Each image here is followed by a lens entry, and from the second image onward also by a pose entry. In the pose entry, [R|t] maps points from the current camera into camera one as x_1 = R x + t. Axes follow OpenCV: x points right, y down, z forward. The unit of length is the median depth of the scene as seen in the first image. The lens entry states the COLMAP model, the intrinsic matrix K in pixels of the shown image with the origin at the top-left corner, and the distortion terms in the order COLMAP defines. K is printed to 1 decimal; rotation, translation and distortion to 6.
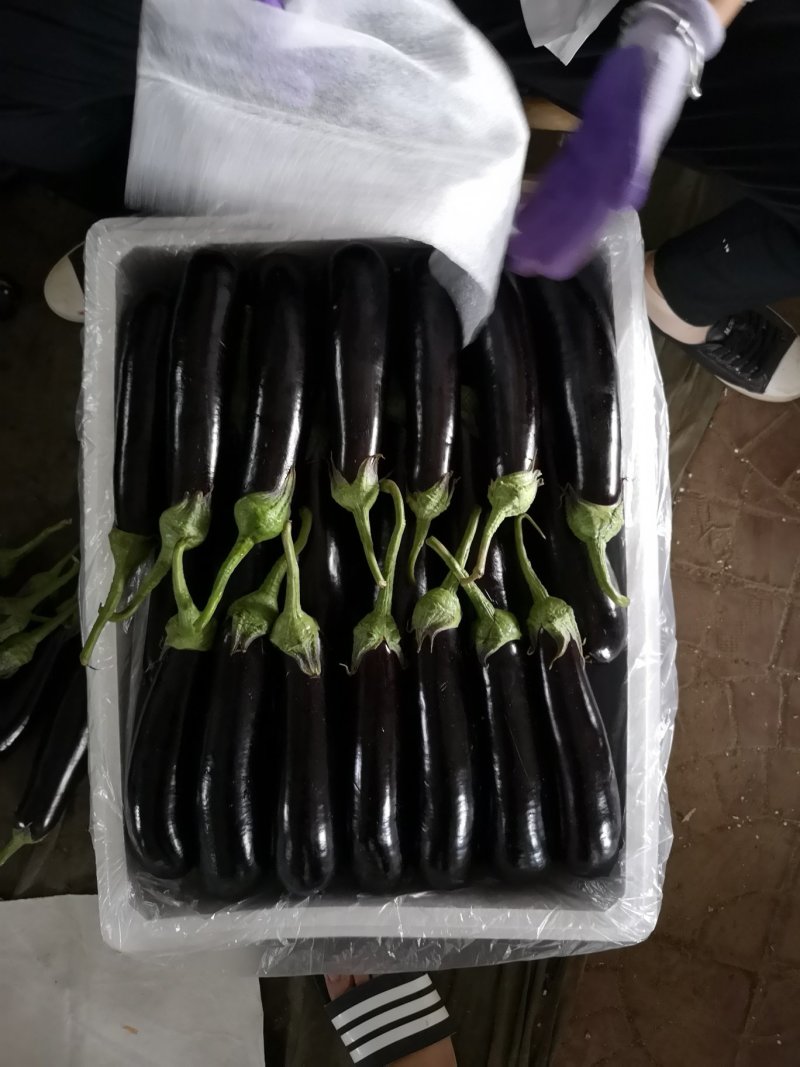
lens RADIAL K [[842.4, 0, 400.0], [0, 842.4, 533.5], [0, 0, 1]] dist [0.043525, -0.030981]
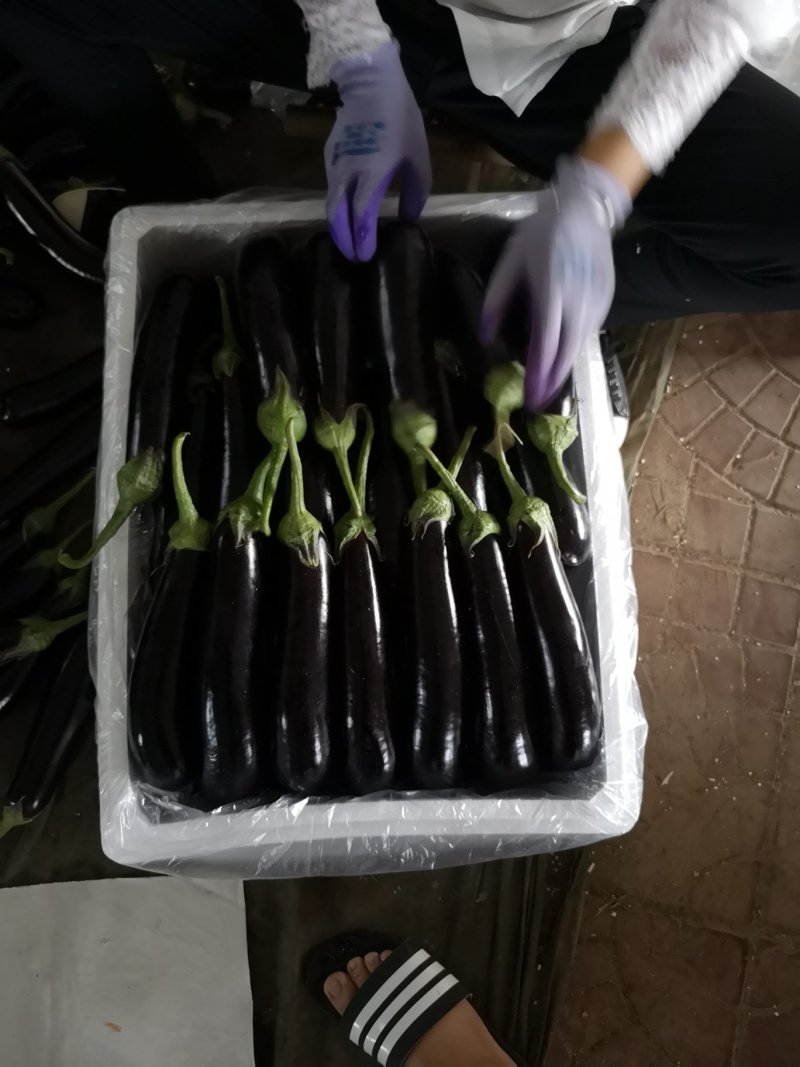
lens RADIAL K [[842.4, 0, 400.0], [0, 842.4, 533.5], [0, 0, 1]] dist [0.043525, -0.030981]
pose [[0.999082, -0.018701, 0.038552, -0.019766], [0.025609, 0.981961, -0.187342, 0.224038], [-0.034354, 0.188157, 0.981538, -0.060294]]
